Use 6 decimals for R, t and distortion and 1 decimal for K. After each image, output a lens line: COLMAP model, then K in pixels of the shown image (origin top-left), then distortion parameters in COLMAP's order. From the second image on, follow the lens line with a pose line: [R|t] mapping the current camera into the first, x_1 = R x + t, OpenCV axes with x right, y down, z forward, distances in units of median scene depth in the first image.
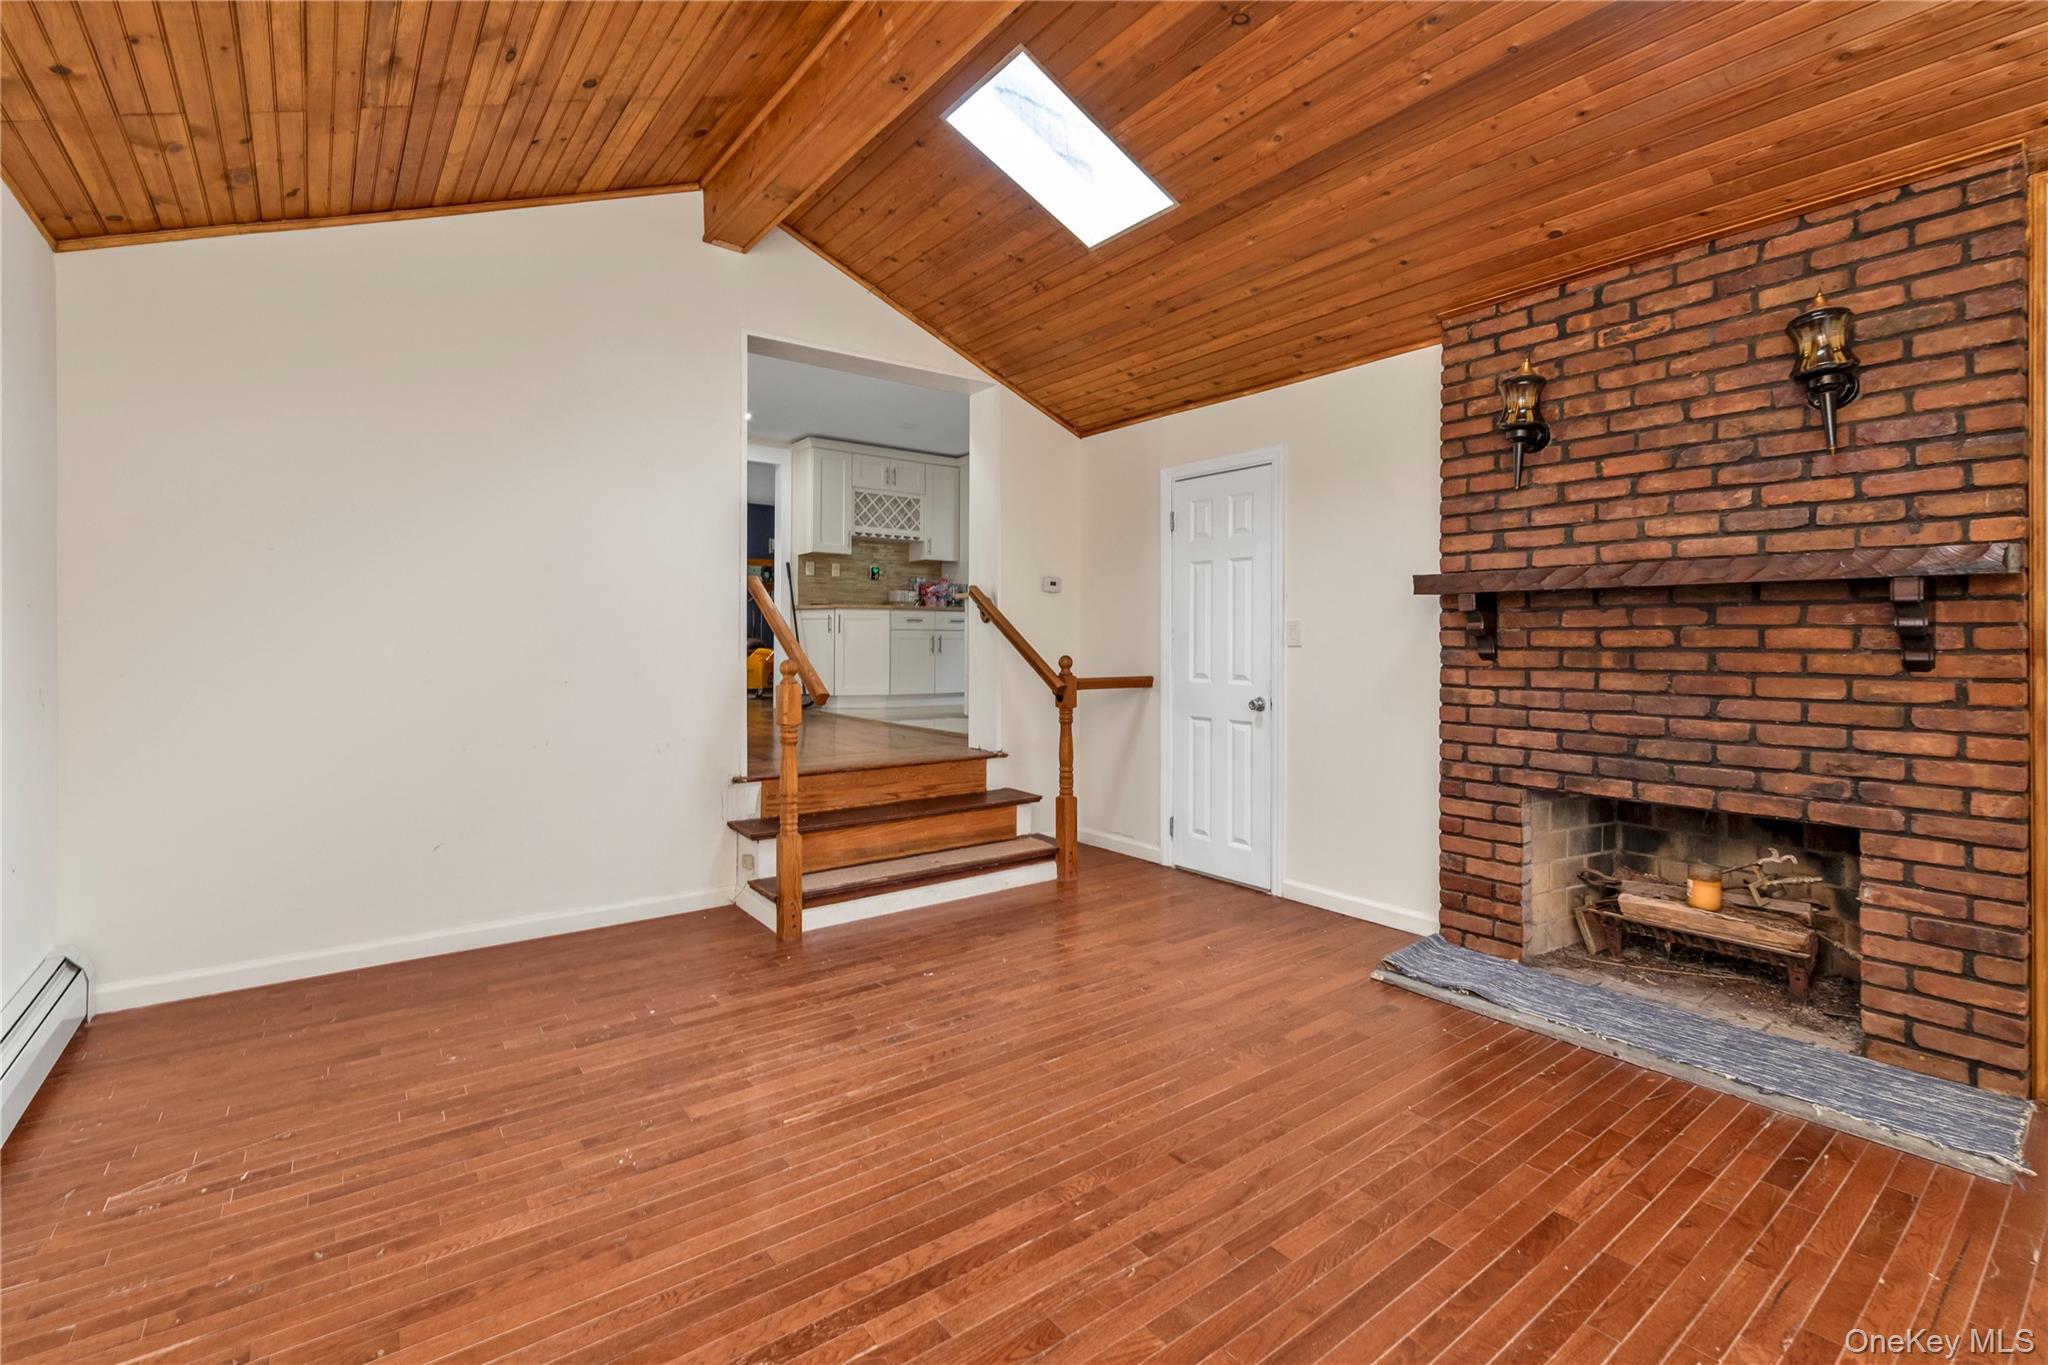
lens RADIAL K [[899.7, 0, 1014.5], [0, 899.7, 668.1], [0, 0, 1]] dist [0.003461, 0.000186]
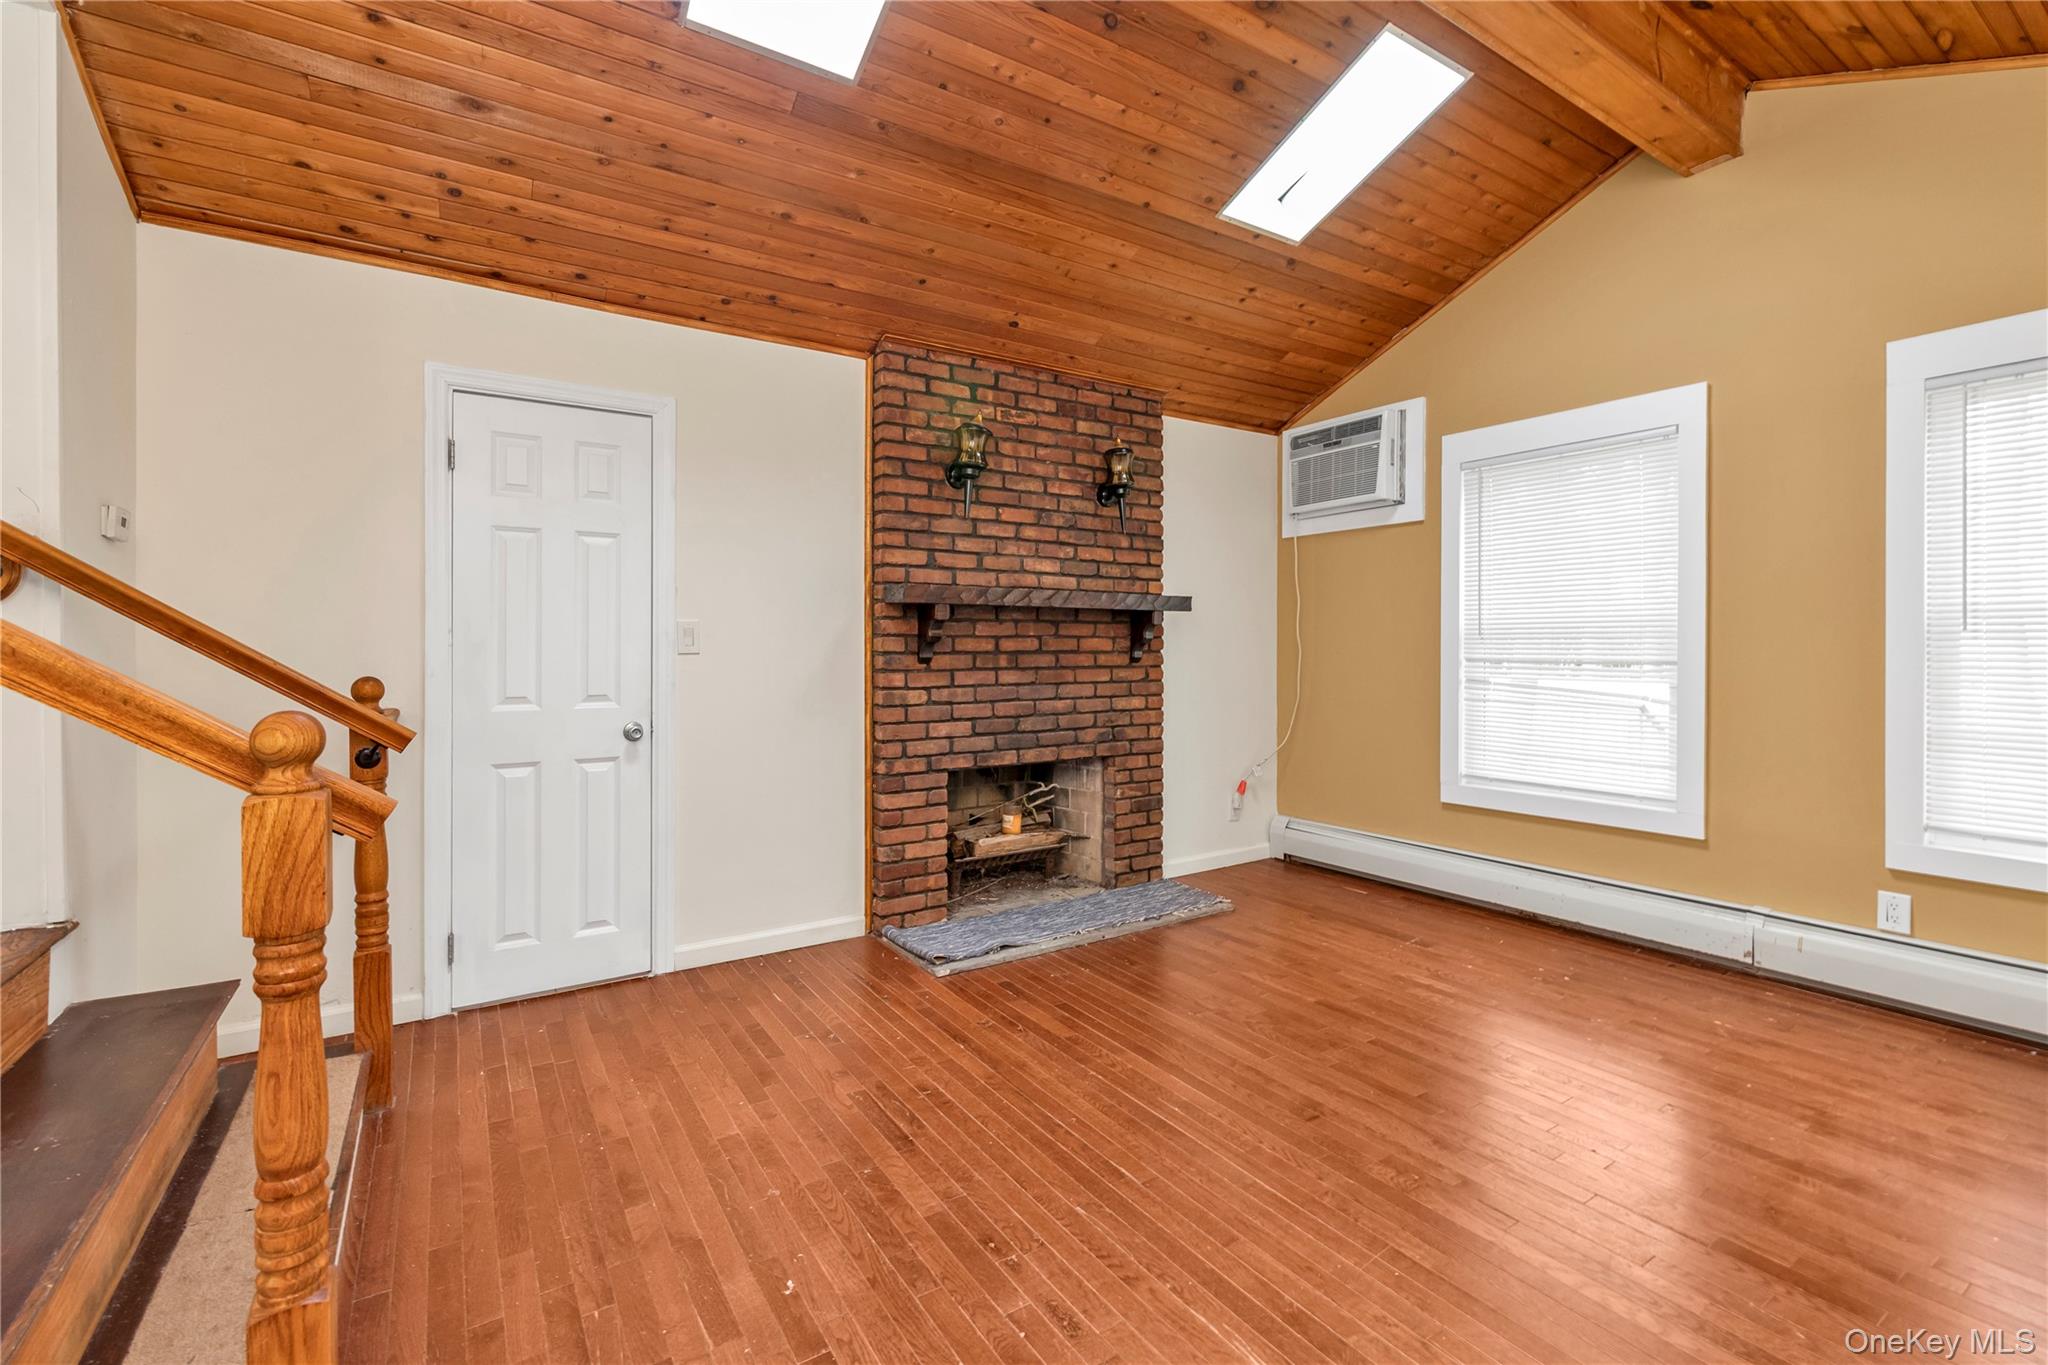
lens RADIAL K [[899.7, 0, 1019.9], [0, 899.7, 670.4], [0, 0, 1]] dist [0.003461, 0.000186]
pose [[0.067461, -0.029196, 0.997295, -0.646749], [0.031493, 0.999136, 0.027120, -0.029856], [-0.997225, 0.029578, 0.068322, 0.886827]]
